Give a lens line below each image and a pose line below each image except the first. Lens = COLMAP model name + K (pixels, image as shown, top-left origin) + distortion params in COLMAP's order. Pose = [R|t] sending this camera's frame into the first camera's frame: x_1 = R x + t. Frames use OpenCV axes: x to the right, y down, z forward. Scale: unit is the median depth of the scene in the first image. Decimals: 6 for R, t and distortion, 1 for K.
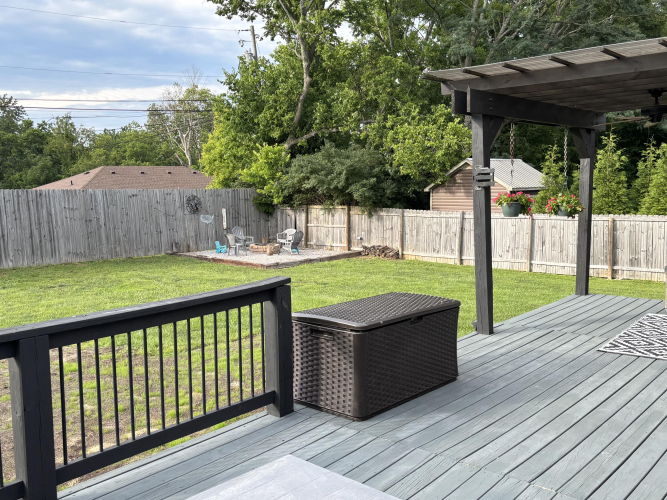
lens RADIAL K [[643.7, 0, 334.1], [0, 643.7, 250.9], [0, 0, 1]] dist [0.007948, 0.000000]
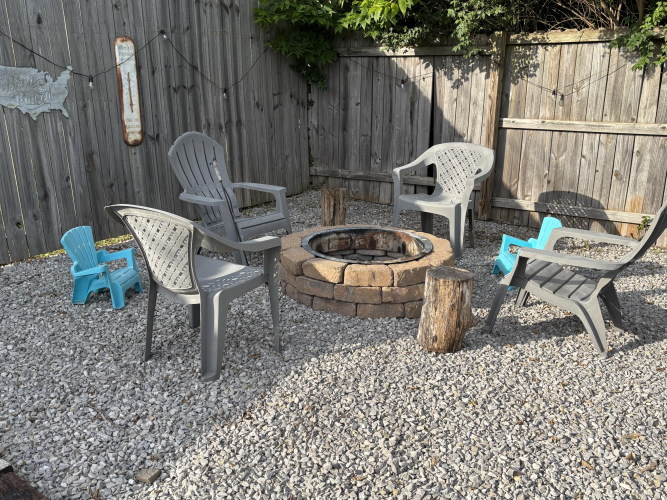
lens RADIAL K [[643.7, 0, 332.0], [0, 643.7, 250.7], [0, 0, 1]] dist [0.007948, 0.000000]
pose [[0.997407, -0.007724, 0.071554, -0.117812], [-0.004078, 0.986560, 0.163346, -0.032646], [-0.071854, -0.163214, 0.983971, 0.768628]]
